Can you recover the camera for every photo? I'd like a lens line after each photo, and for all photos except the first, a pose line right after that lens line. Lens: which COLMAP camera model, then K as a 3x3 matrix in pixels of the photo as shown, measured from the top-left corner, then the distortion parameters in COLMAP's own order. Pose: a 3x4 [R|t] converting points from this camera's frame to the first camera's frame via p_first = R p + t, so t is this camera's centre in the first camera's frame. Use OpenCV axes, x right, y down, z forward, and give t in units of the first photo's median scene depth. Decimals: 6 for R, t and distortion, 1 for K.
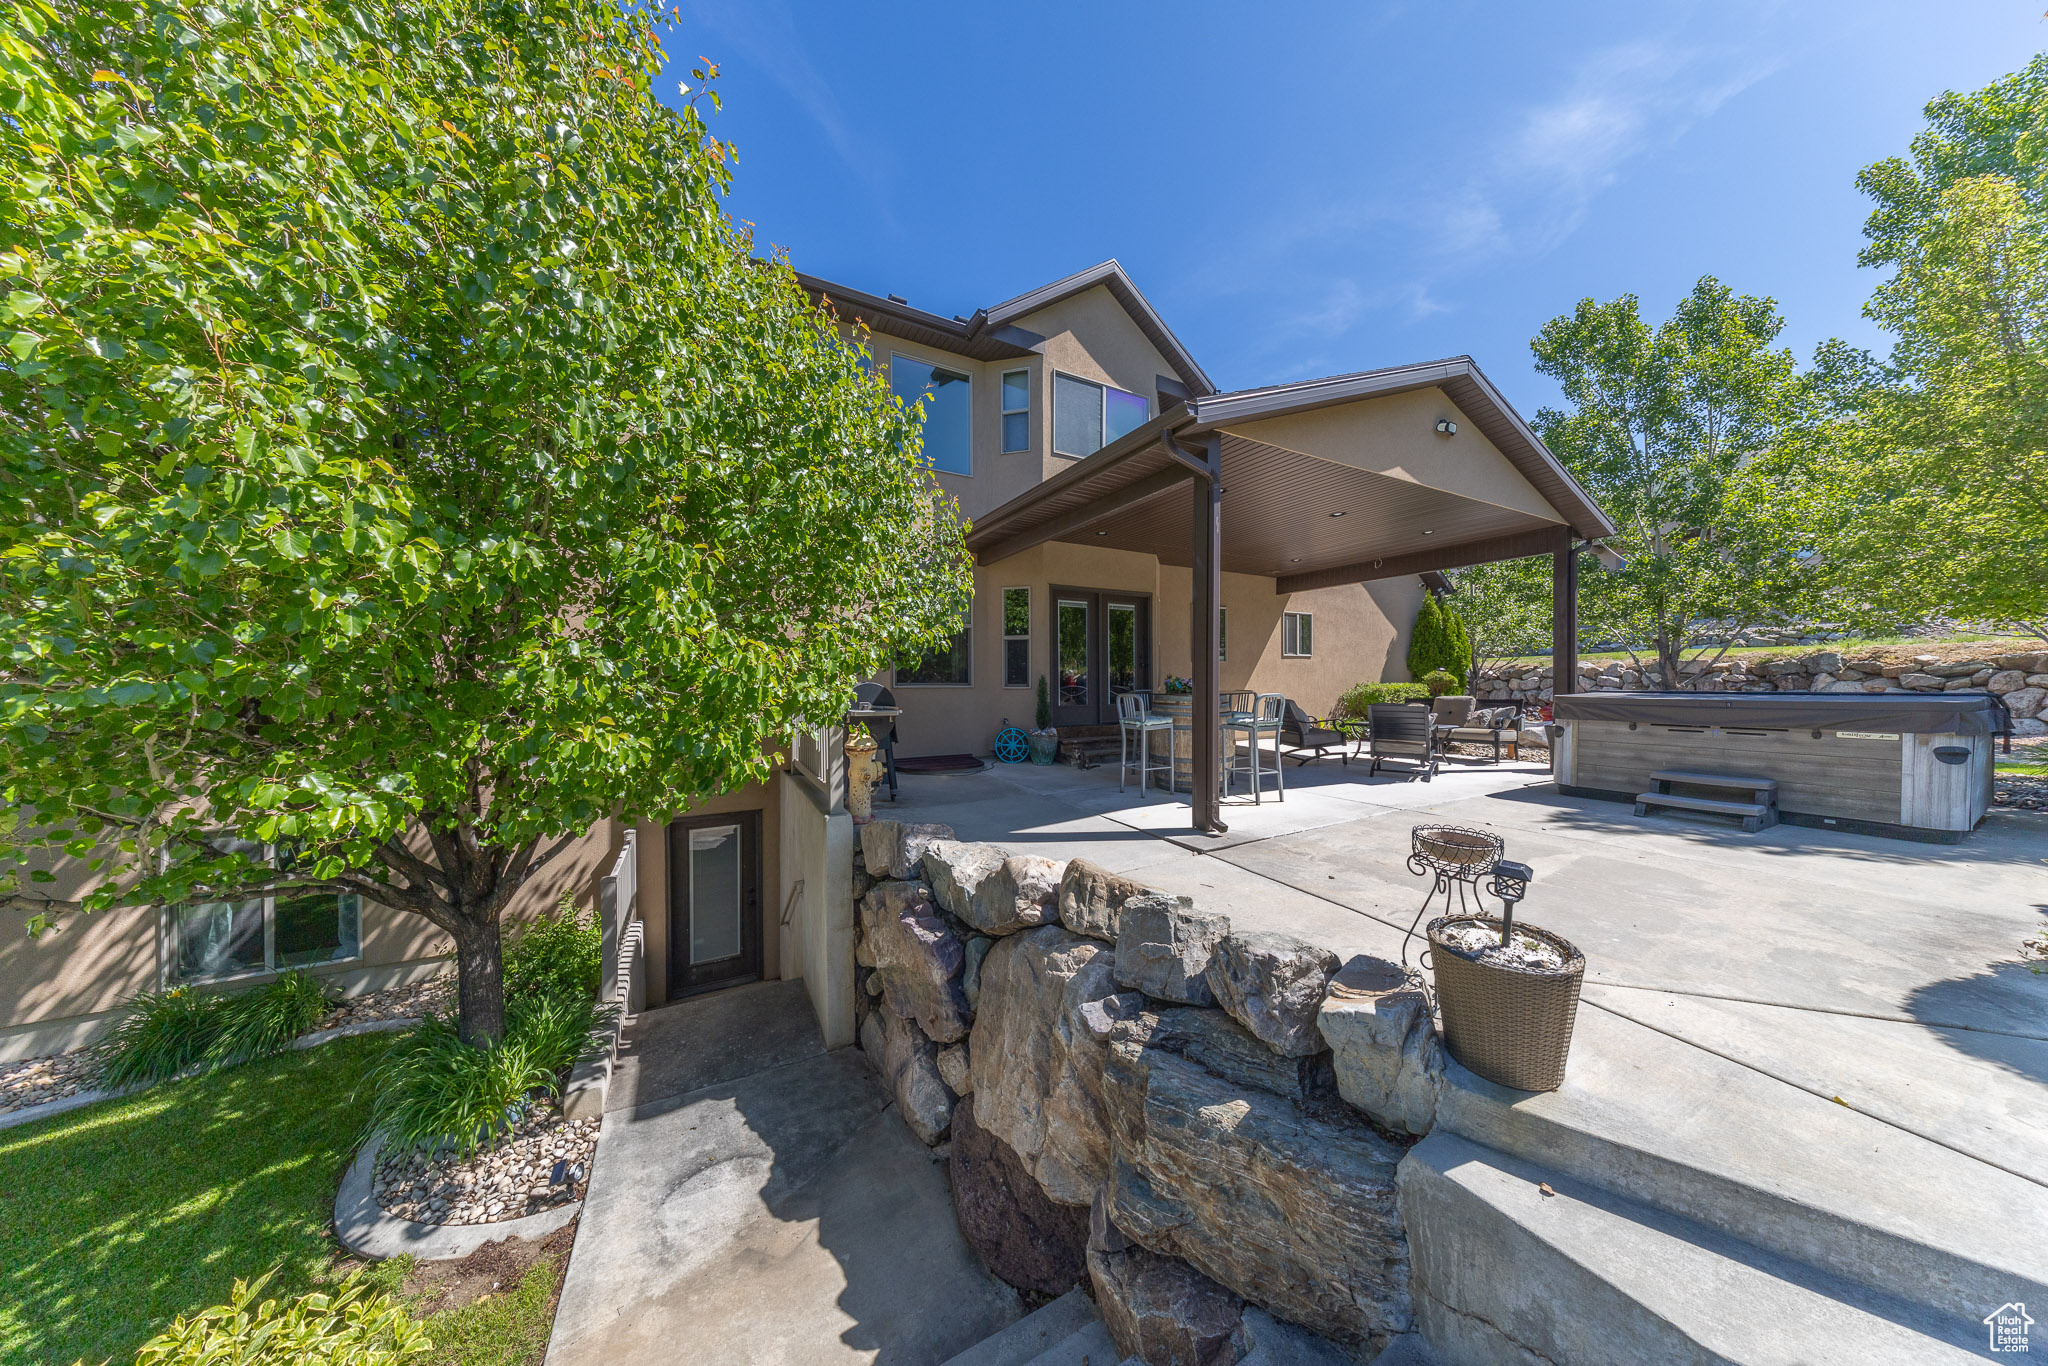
lens RADIAL K [[573.9, 0, 1029.2], [0, 573.9, 688.3], [0, 0, 1]] dist [-0.001601, -0.000024]
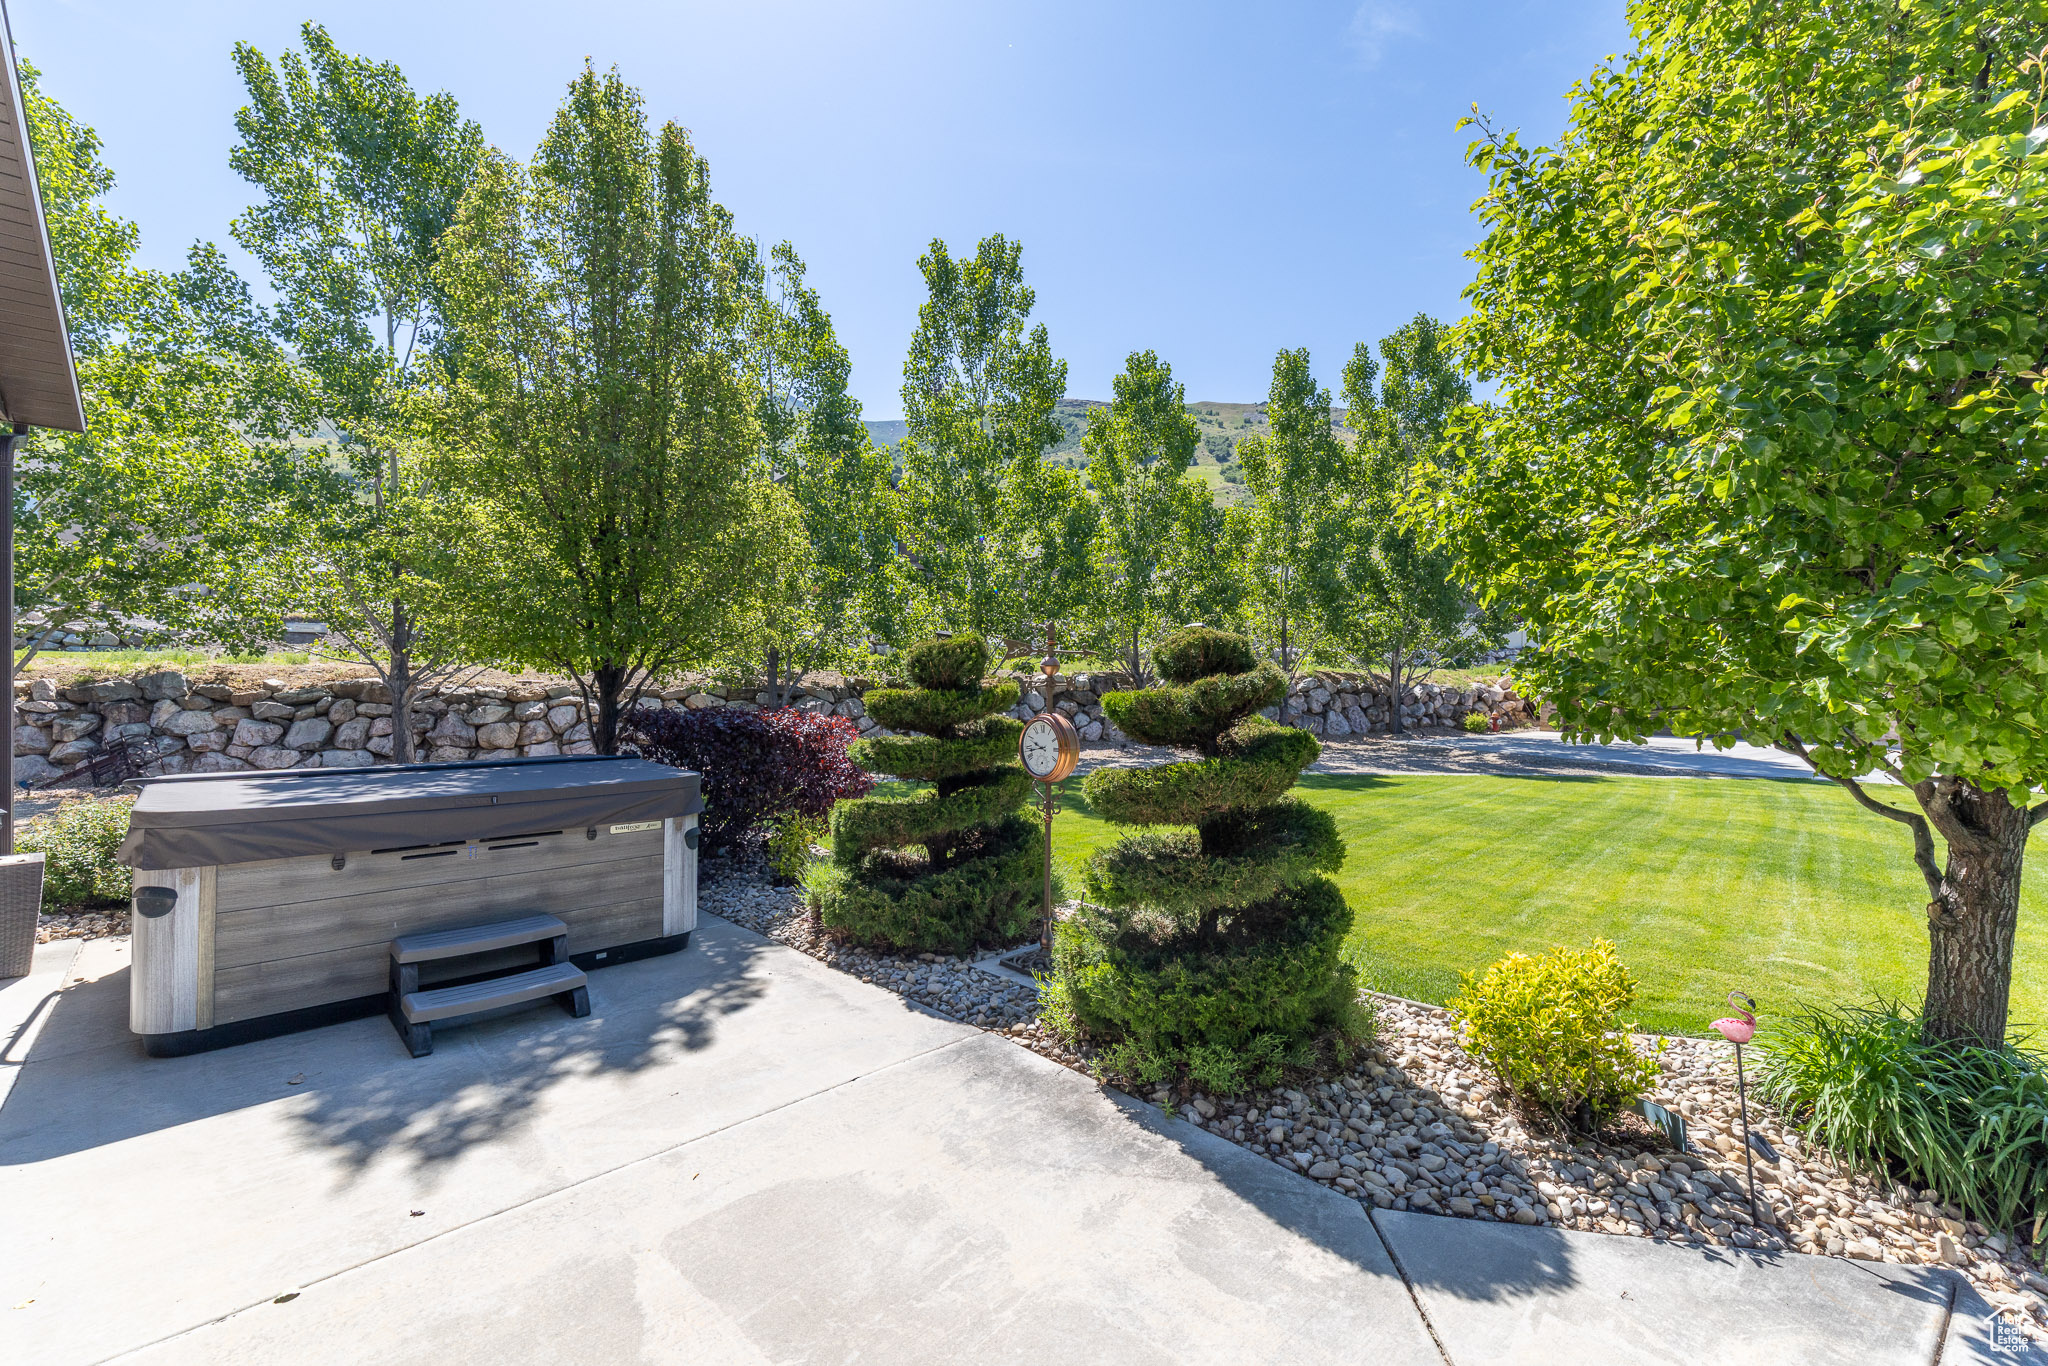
lens RADIAL K [[825.2, 0, 1020.9], [0, 825.2, 694.1], [0, 0, 1]] dist [-0.000782, -0.000077]
pose [[-0.276191, -0.000545, 0.961102, 0.116151], [0.008796, 0.999957, 0.003095, -0.033426], [-0.961062, 0.009309, -0.276175, 0.310915]]
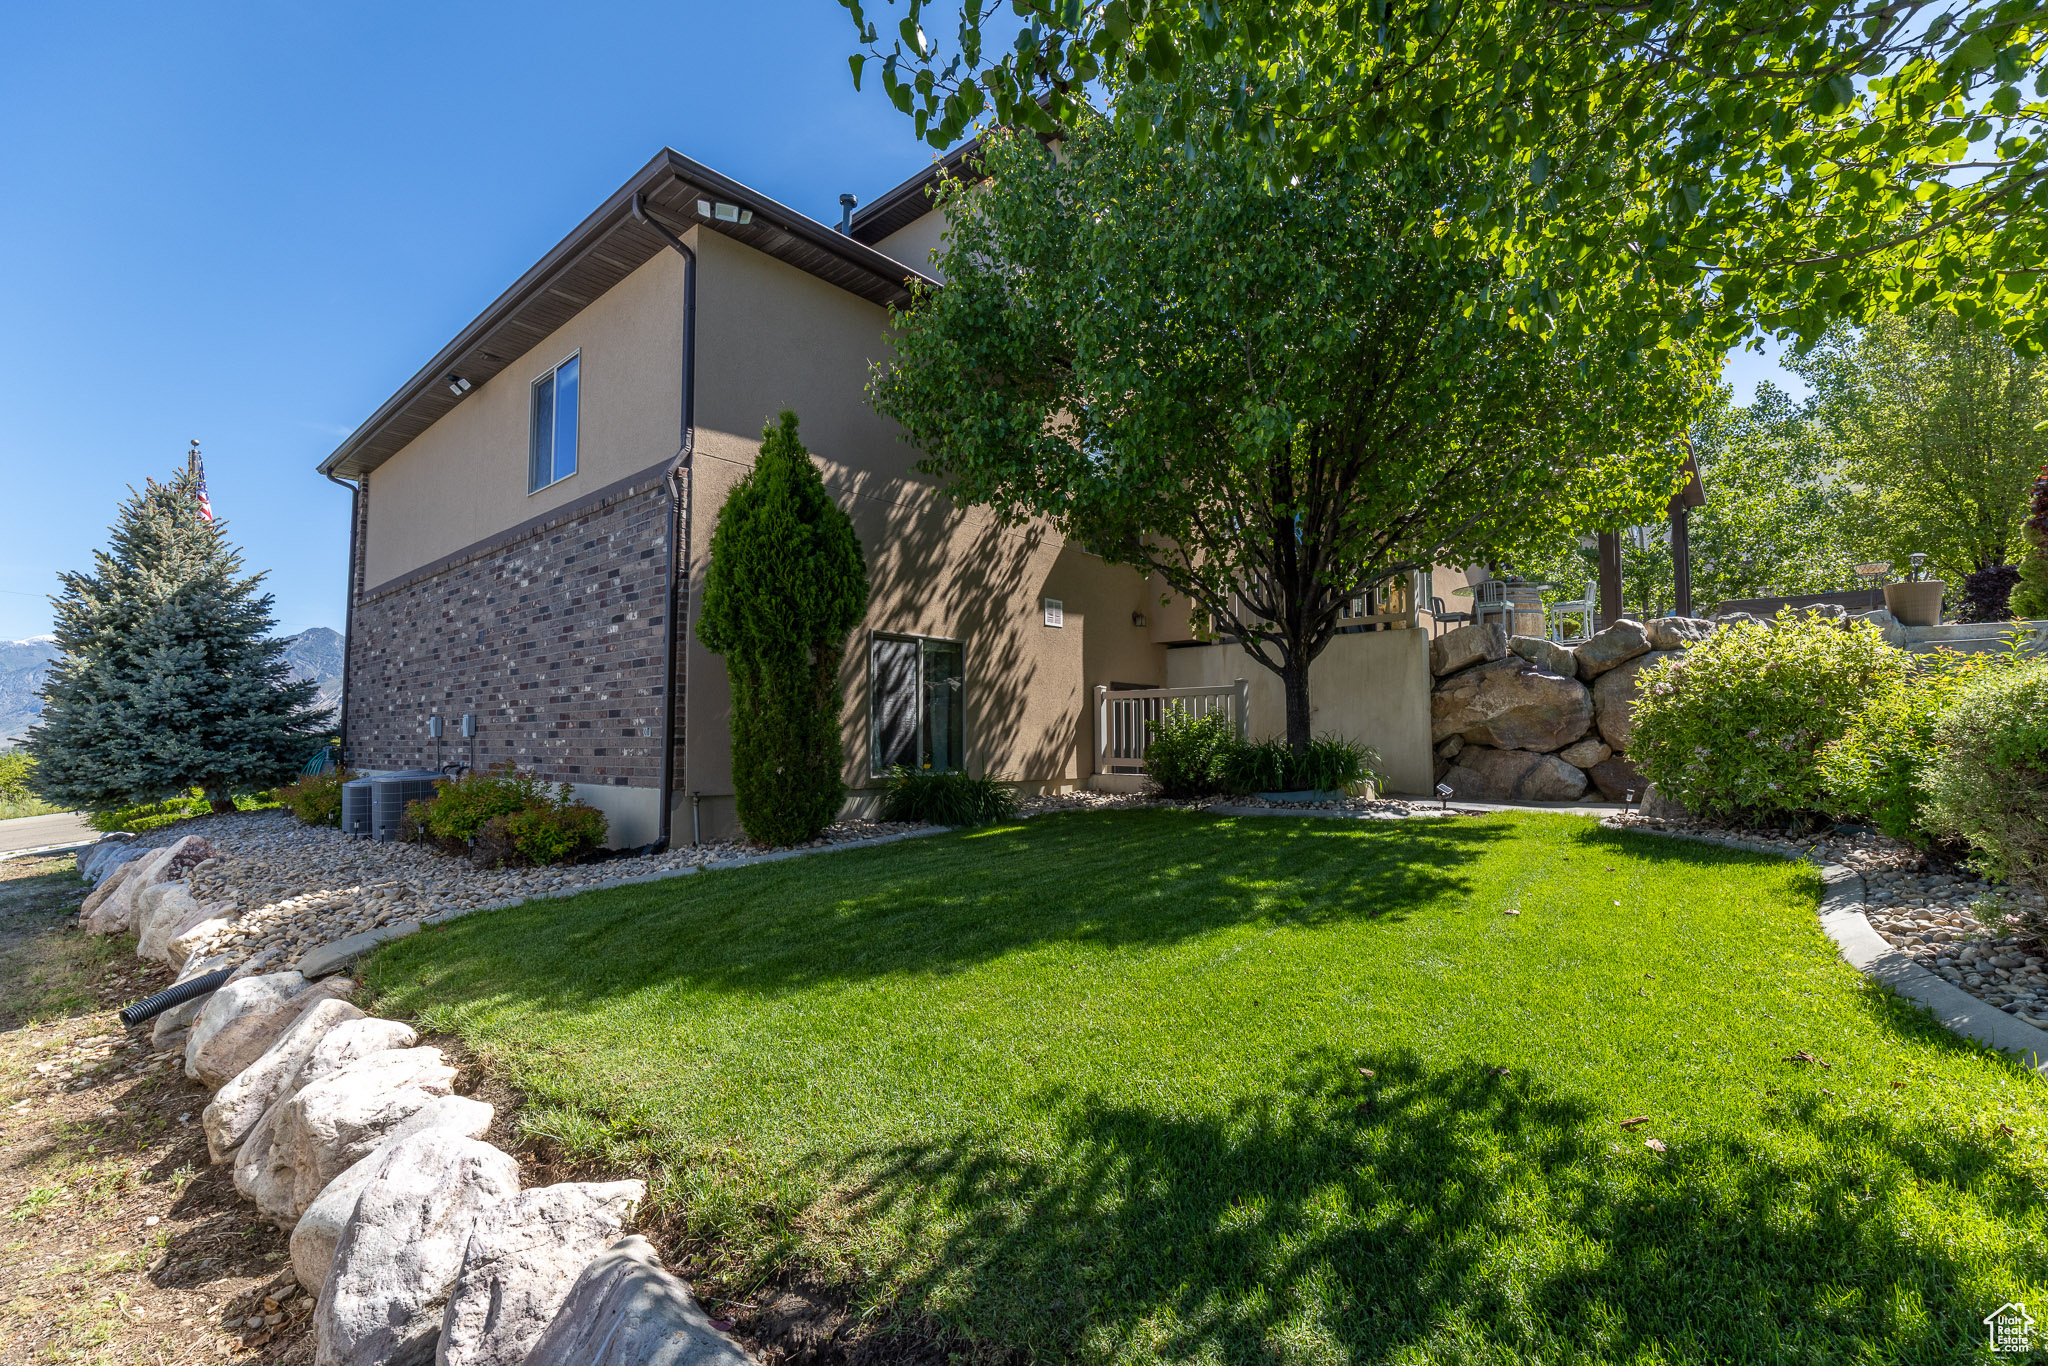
lens RADIAL K [[943.6, 0, 1020.4], [0, 943.6, 686.3], [0, 0, 1]] dist [0.003242, 0.000386]
pose [[0.936693, 0.028738, 0.348971, -0.849064], [-0.000460, 0.996726, -0.080848, 0.229509], [-0.350152, 0.075570, 0.933640, -0.319600]]
